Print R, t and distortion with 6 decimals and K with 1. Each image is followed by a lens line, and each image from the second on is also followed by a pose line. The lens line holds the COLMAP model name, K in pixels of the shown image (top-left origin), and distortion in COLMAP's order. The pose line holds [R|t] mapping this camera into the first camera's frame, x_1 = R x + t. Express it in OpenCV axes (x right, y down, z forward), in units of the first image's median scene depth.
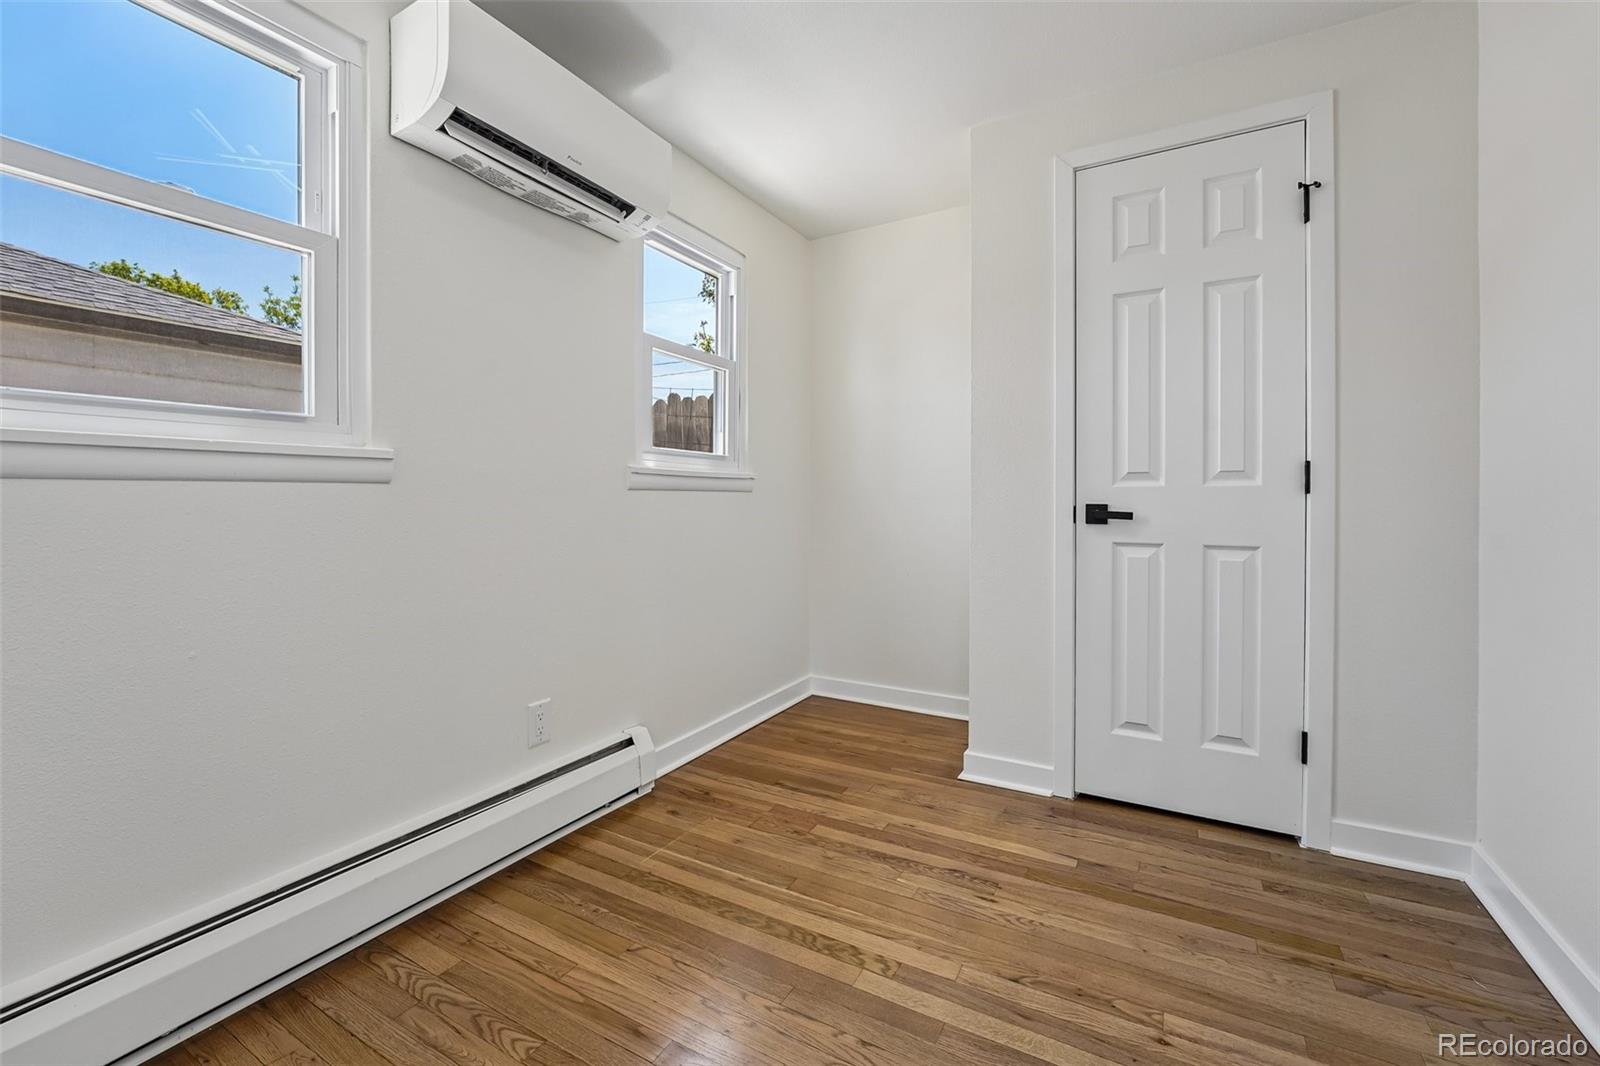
lens RADIAL K [[668.5, 0, 786.6], [0, 668.5, 505.7], [0, 0, 1]] dist [-0.021070, 0.003490]
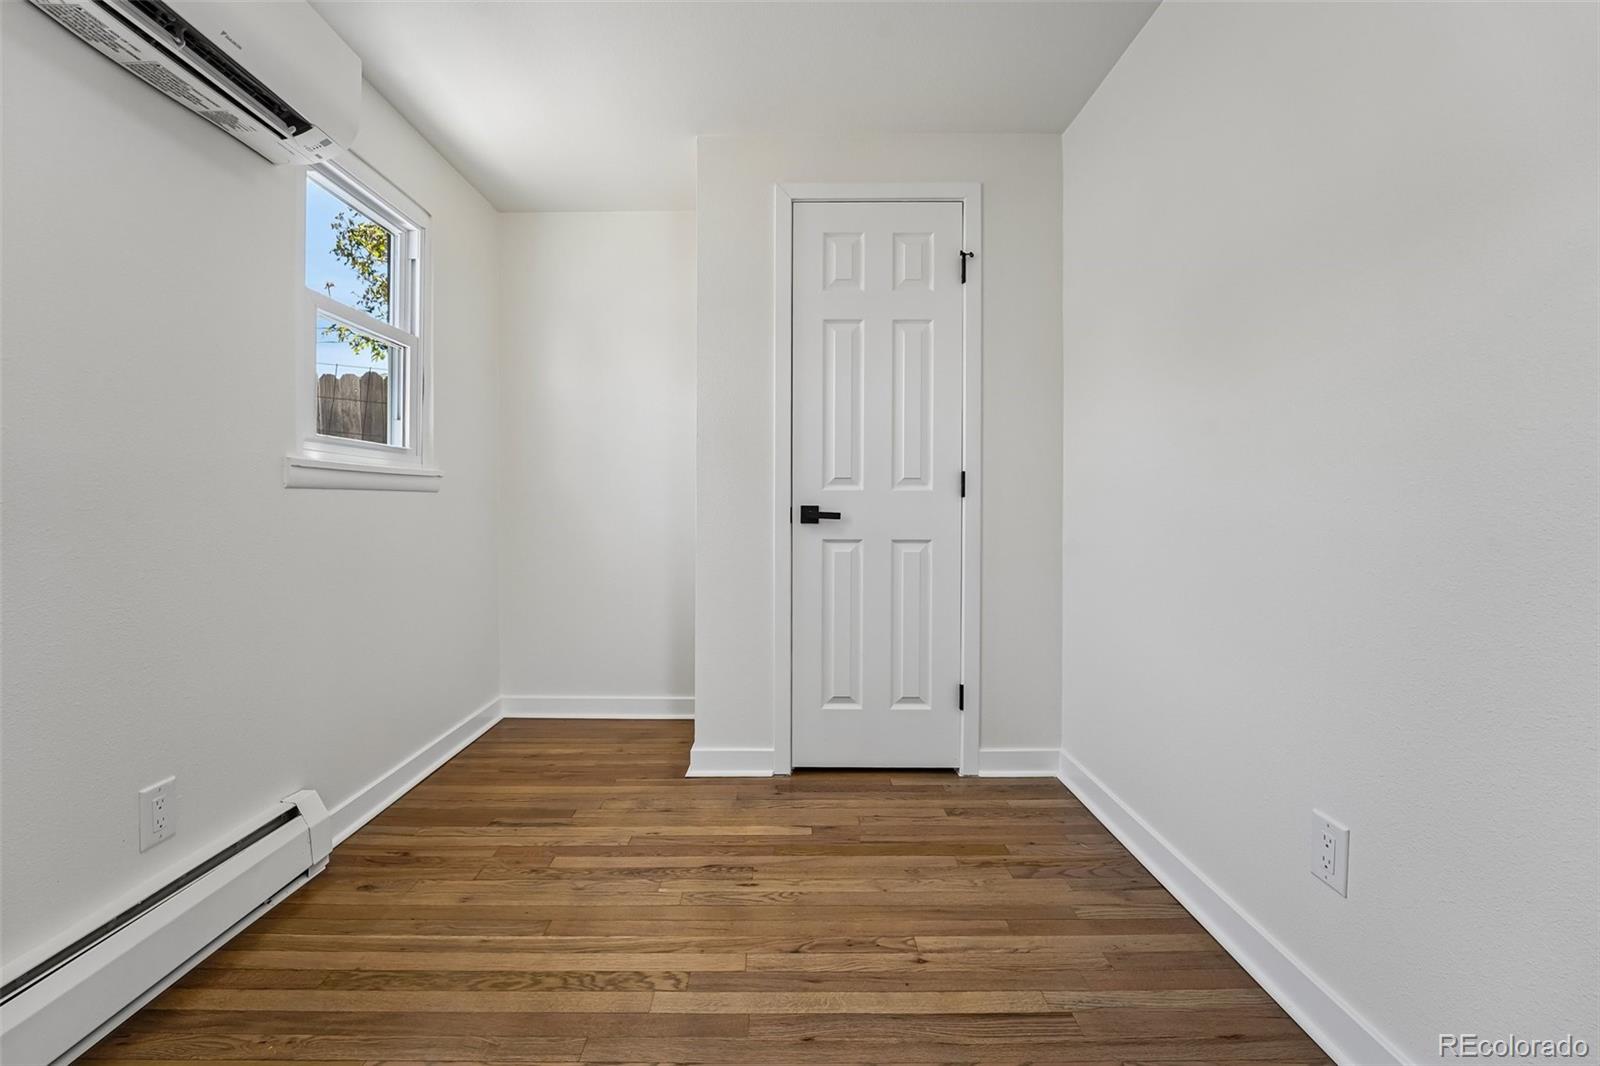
lens RADIAL K [[668.5, 0, 782.1], [0, 668.5, 510.2], [0, 0, 1]] dist [-0.021070, 0.003490]
pose [[0.866617, -0.004661, 0.498952, -0.148916], [0.002669, 0.999985, 0.004707, -0.000182], [-0.498967, -0.002748, 0.866617, 0.060861]]
